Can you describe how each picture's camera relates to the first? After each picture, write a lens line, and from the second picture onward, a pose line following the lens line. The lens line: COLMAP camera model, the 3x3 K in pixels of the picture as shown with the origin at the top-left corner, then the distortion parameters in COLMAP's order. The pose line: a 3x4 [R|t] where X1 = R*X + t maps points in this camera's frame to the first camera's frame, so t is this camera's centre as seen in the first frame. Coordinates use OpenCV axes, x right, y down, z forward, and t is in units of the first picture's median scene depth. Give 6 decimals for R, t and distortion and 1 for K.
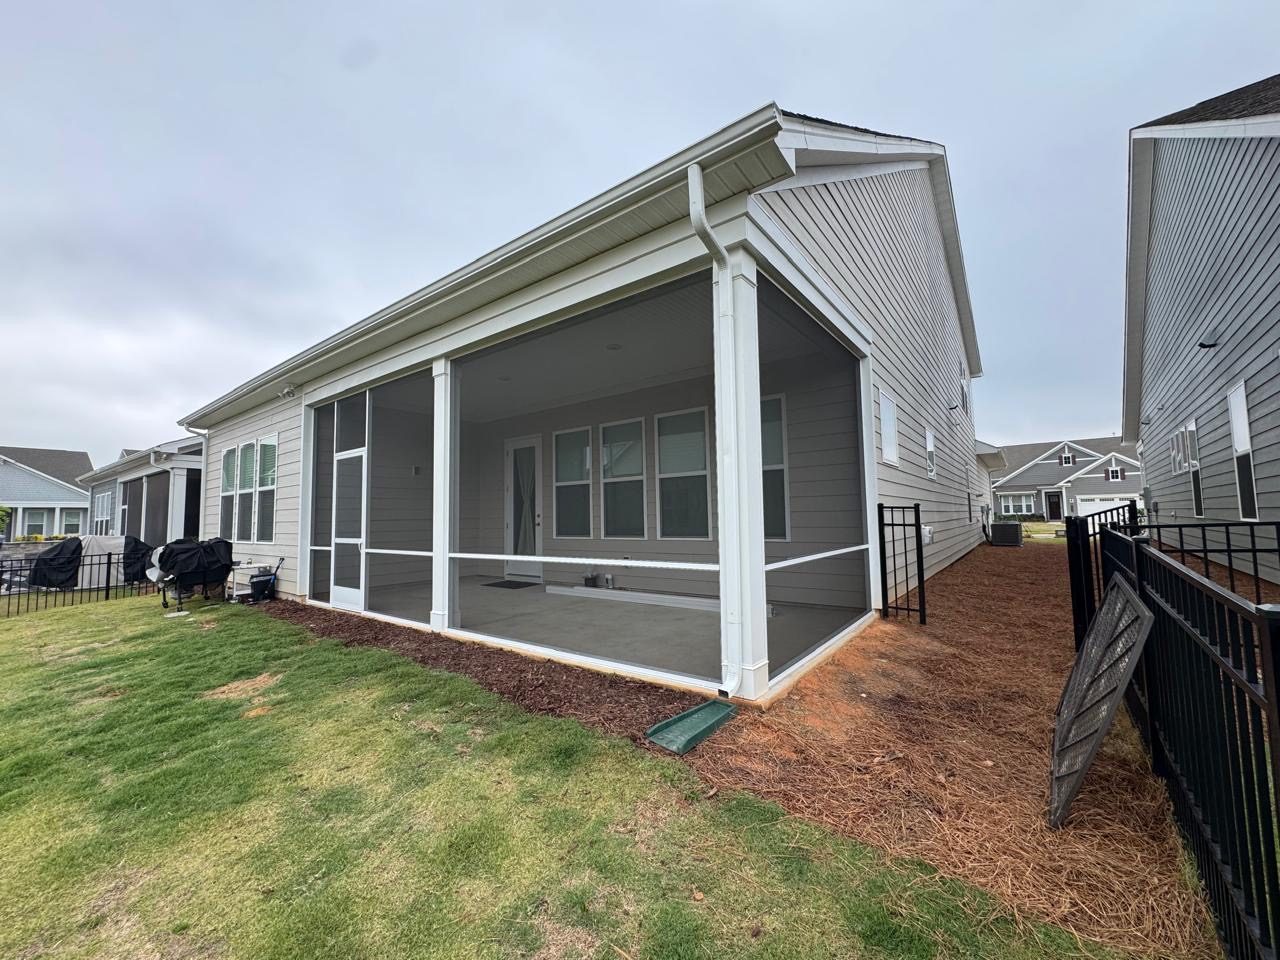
lens RADIAL K [[513.4, 0, 640.0], [0, 513.4, 480.0], [0, 0, 1]] dist [-0.022575, 0.013264]
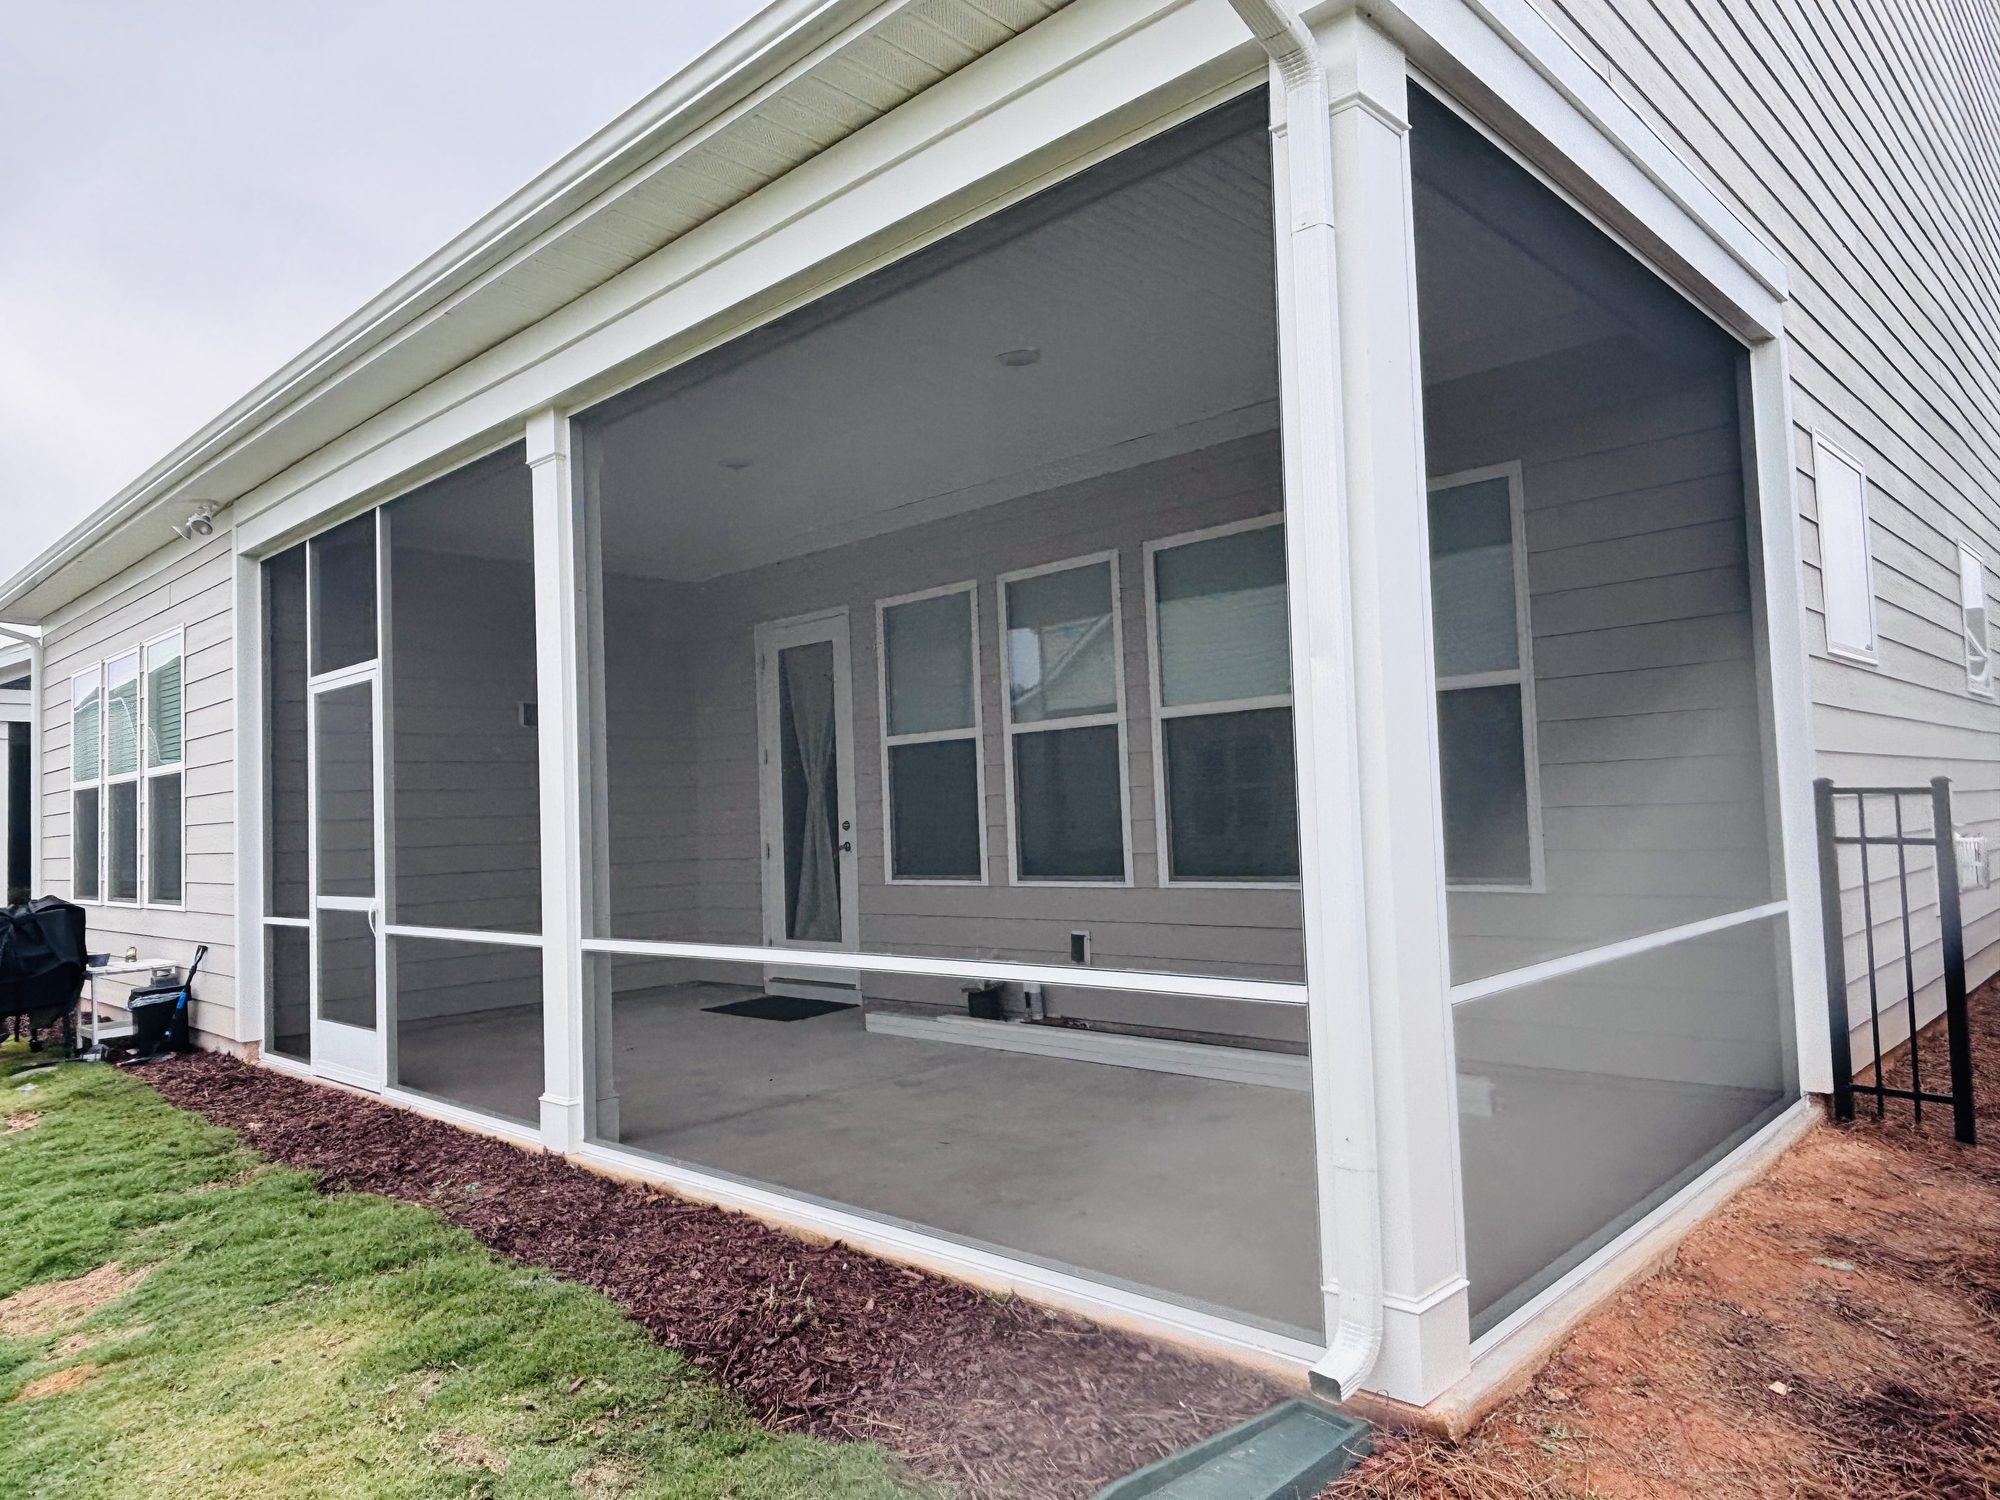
lens RADIAL K [[1332.2, 0, 981.3], [0, 1332.2, 744.3], [0, 0, 1]] dist [0.008590, -0.022426]
pose [[0.992361, -0.025063, -0.120795, 0.033618], [0.027565, 0.999438, 0.019082, -0.008916], [0.120249, -0.022266, 0.992494, 0.078152]]
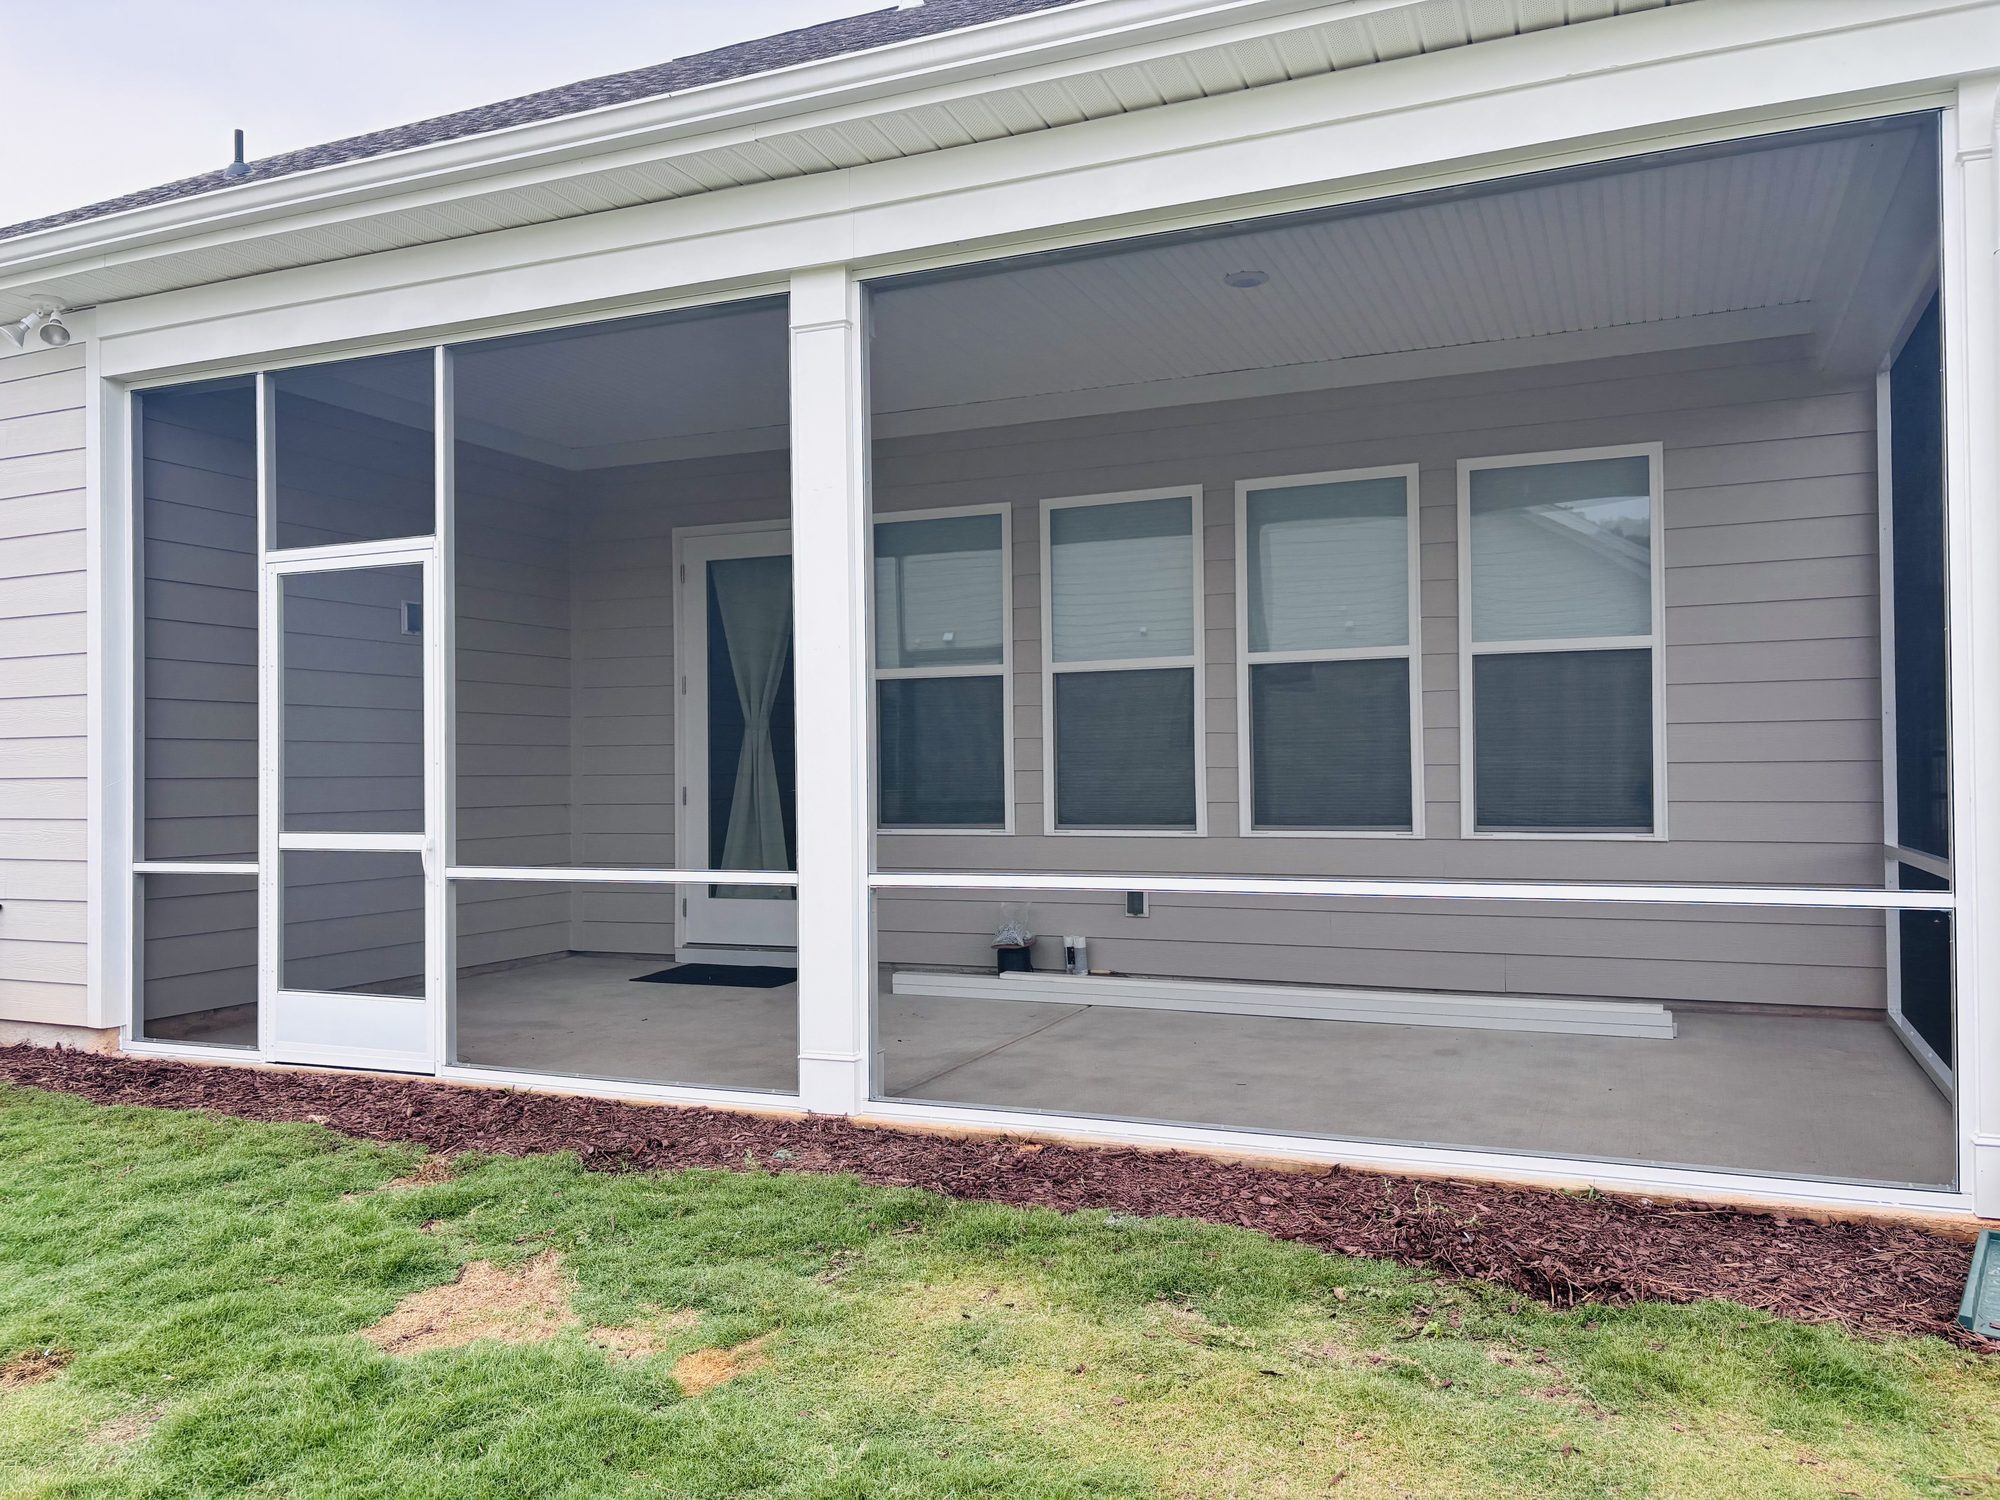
lens RADIAL K [[1531.3, 0, 1000.0], [0, 1531.3, 750.0], [0, 0, 1]] dist [0.006151, 0.004083]
pose [[0.971030, 0.012838, 0.238614, -0.520531], [-0.025636, 0.998390, 0.050608, 0.009575], [-0.237580, -0.055259, 0.969795, 0.028833]]
